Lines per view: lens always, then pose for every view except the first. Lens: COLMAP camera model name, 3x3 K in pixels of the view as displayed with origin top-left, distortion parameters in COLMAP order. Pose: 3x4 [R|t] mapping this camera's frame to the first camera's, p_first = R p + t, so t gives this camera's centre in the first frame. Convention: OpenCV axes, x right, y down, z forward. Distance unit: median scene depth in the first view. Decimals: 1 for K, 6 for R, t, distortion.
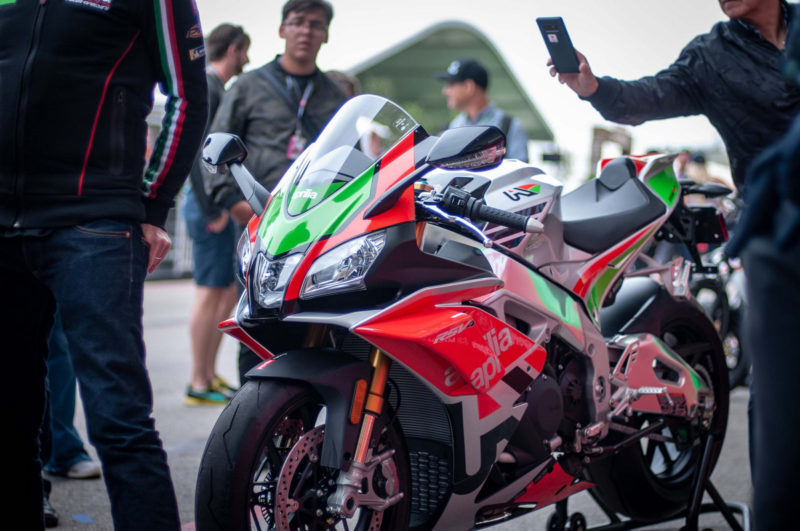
lens RADIAL K [[1698.6, 0, 400.0], [0, 1698.6, 265.5], [0, 0, 1]] dist [-0.023199, 0.055203]
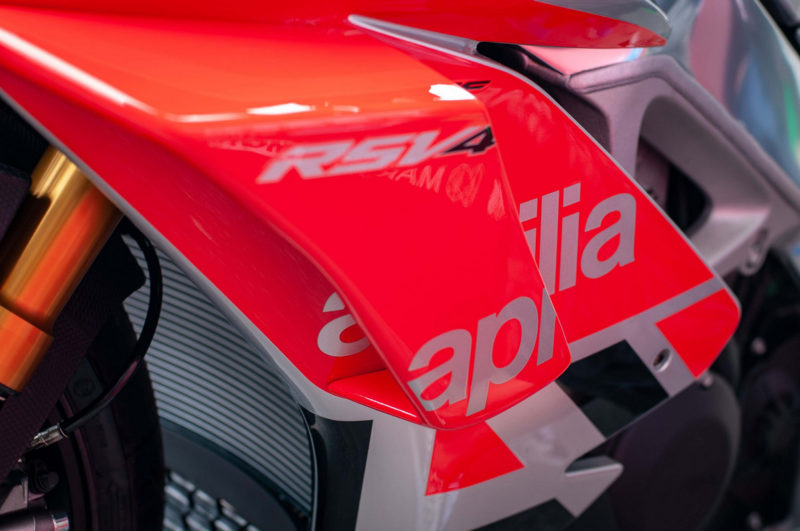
lens RADIAL K [[1698.6, 0, 400.0], [0, 1698.6, 265.5], [0, 0, 1]] dist [-0.023199, 0.055203]
pose [[0.954642, 0.291274, -0.061784, 0.048653], [-0.280698, 0.949590, 0.139595, 0.020431], [0.099330, -0.115921, 0.988279, 0.738783]]
